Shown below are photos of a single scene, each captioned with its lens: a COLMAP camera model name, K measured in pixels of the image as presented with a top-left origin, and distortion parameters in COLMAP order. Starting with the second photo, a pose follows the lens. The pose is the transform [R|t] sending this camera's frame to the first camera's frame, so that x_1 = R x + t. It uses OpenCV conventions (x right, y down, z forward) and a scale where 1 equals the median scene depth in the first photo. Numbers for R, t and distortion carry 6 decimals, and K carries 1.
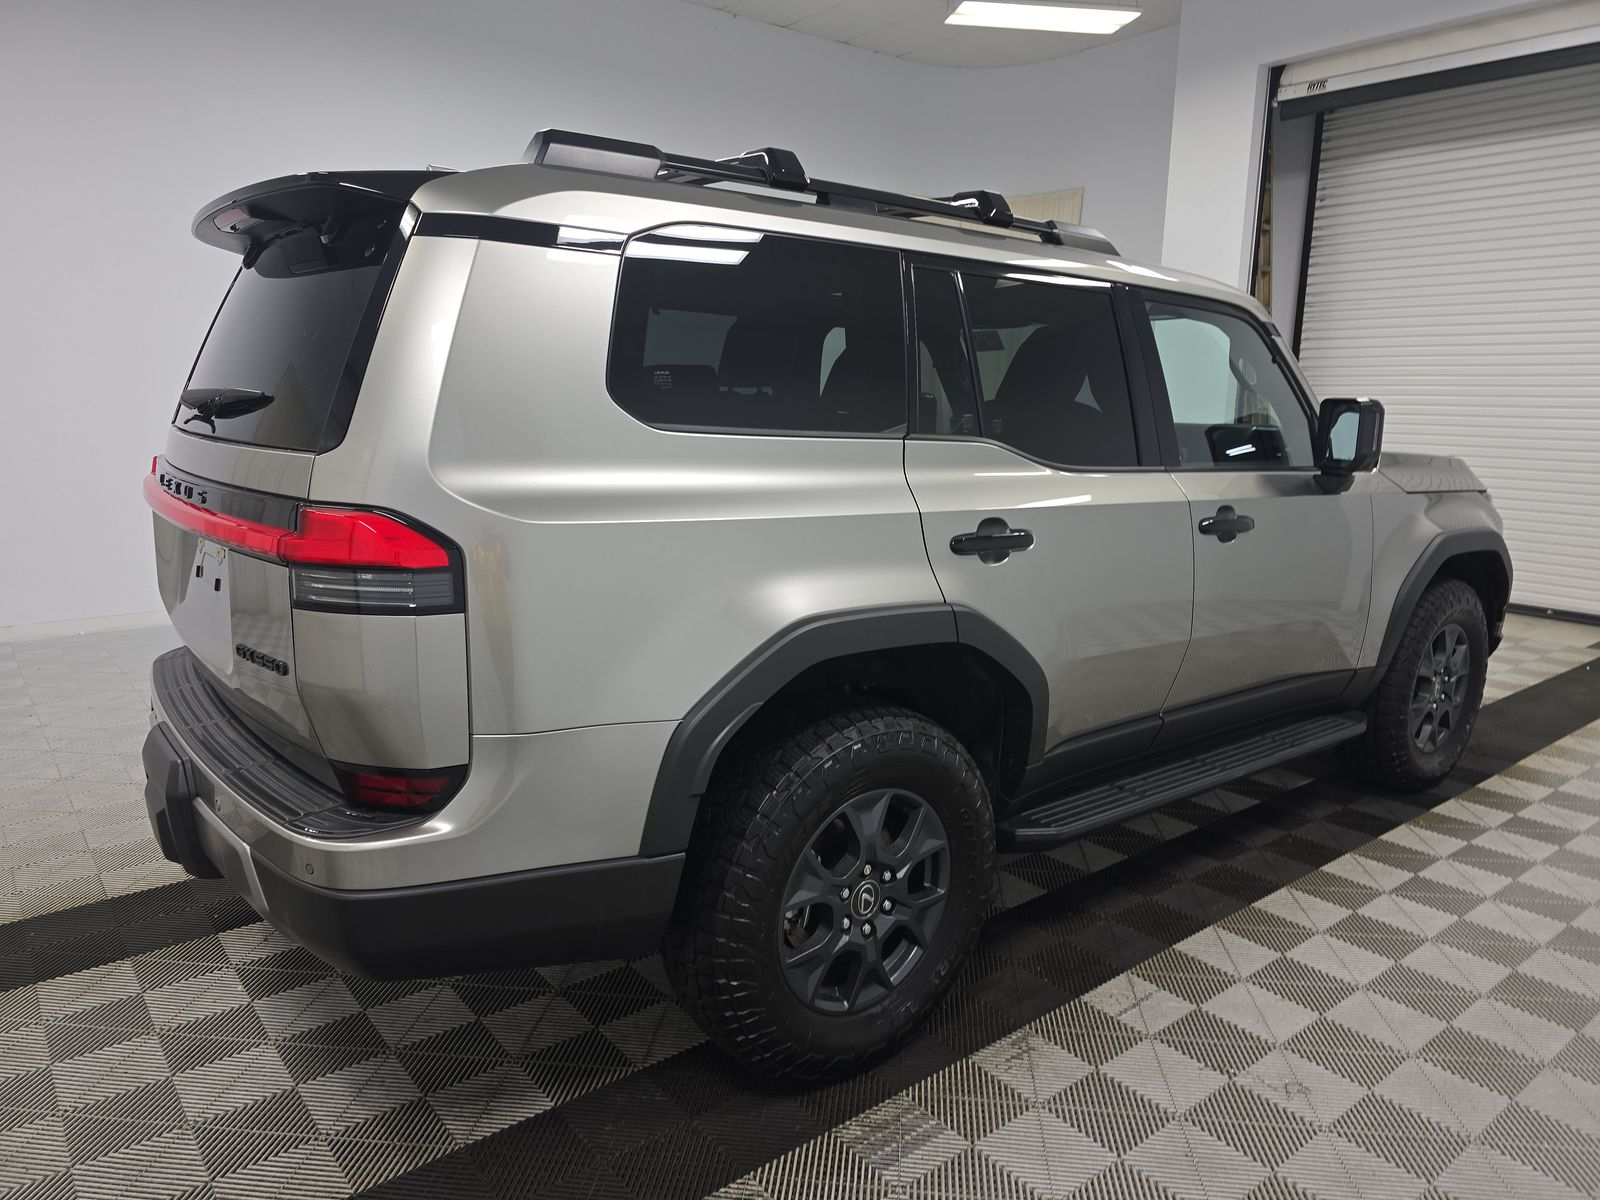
lens RADIAL K [[1074.8, 0, 806.2], [0, 1074.8, 601.5], [0, 0, 1]] dist [0.017803, -0.034197]
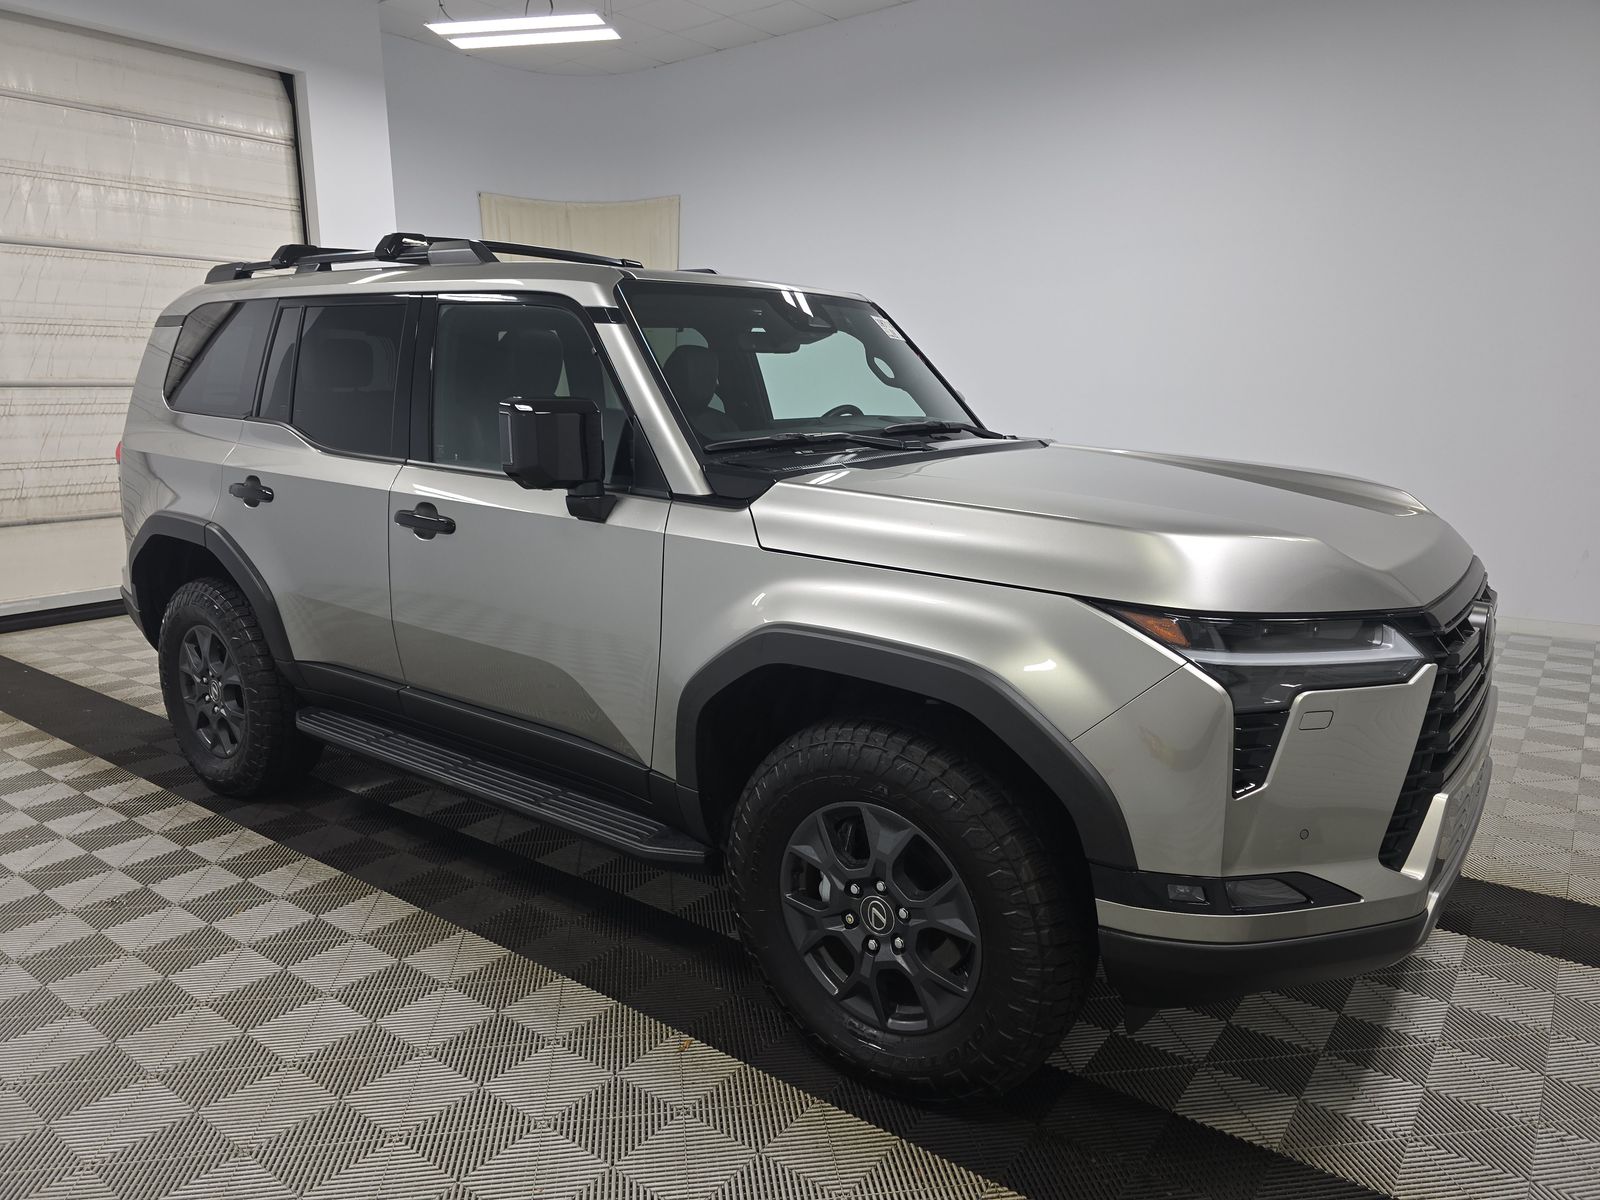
lens RADIAL K [[1074.8, 0, 801.5], [0, 1074.8, 596.0], [0, 0, 1]] dist [0.017803, -0.034197]
pose [[0.261422, 0.175443, -0.949146, 1.401789], [-0.165510, 0.976926, 0.134992, -0.191364], [0.950929, 0.121803, 0.284427, 1.021020]]
